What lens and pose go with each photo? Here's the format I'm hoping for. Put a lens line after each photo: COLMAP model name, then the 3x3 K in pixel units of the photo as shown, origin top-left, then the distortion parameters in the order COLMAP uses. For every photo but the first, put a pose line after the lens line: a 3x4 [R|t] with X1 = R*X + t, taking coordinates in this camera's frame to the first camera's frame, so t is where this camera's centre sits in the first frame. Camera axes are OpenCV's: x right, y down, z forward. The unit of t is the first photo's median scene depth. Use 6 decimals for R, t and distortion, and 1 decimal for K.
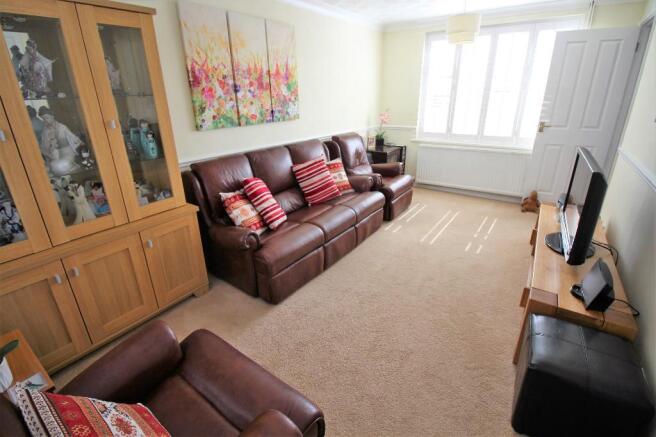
lens RADIAL K [[320.6, 0, 326.4], [0, 320.6, 213.6], [0, 0, 1]] dist [-0.002563, -0.010753]
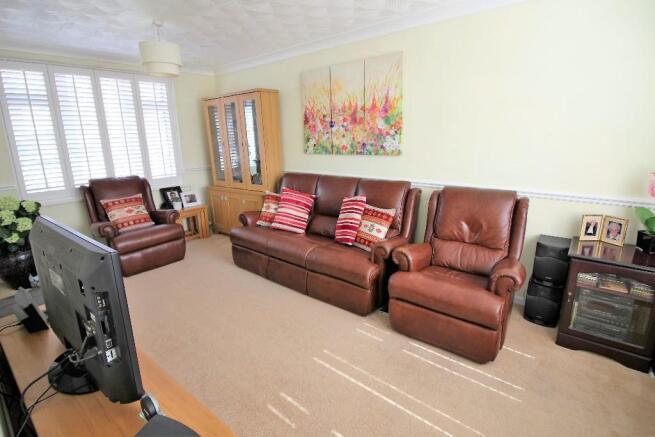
lens RADIAL K [[320.1, 0, 325.5], [0, 320.1, 216.7], [0, 0, 1]] dist [-0.002563, -0.010753]
pose [[-0.090902, 0.258130, -0.961824, 0.949646], [-0.331827, 0.902779, 0.273645, -0.373422], [0.938950, 0.344034, 0.003590, 1.026834]]
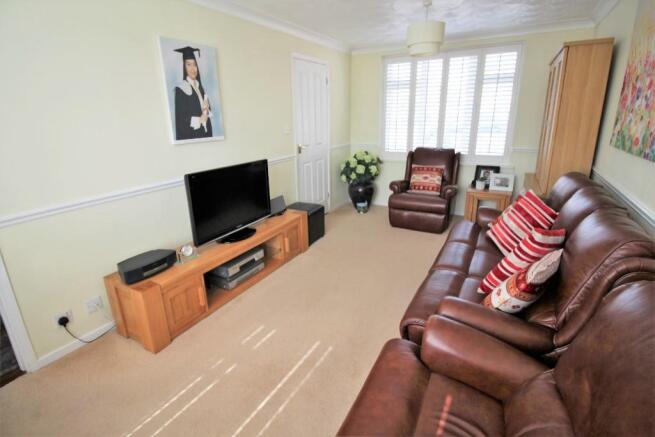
lens RADIAL K [[320.1, 0, 329.1], [0, 320.1, 217.0], [0, 0, 1]] dist [-0.002563, -0.010753]
pose [[-0.996951, 0.048610, -0.061042, 0.367285], [0.000268, 0.784389, 0.620269, -0.552327], [0.078032, 0.618361, -0.782010, 1.497495]]
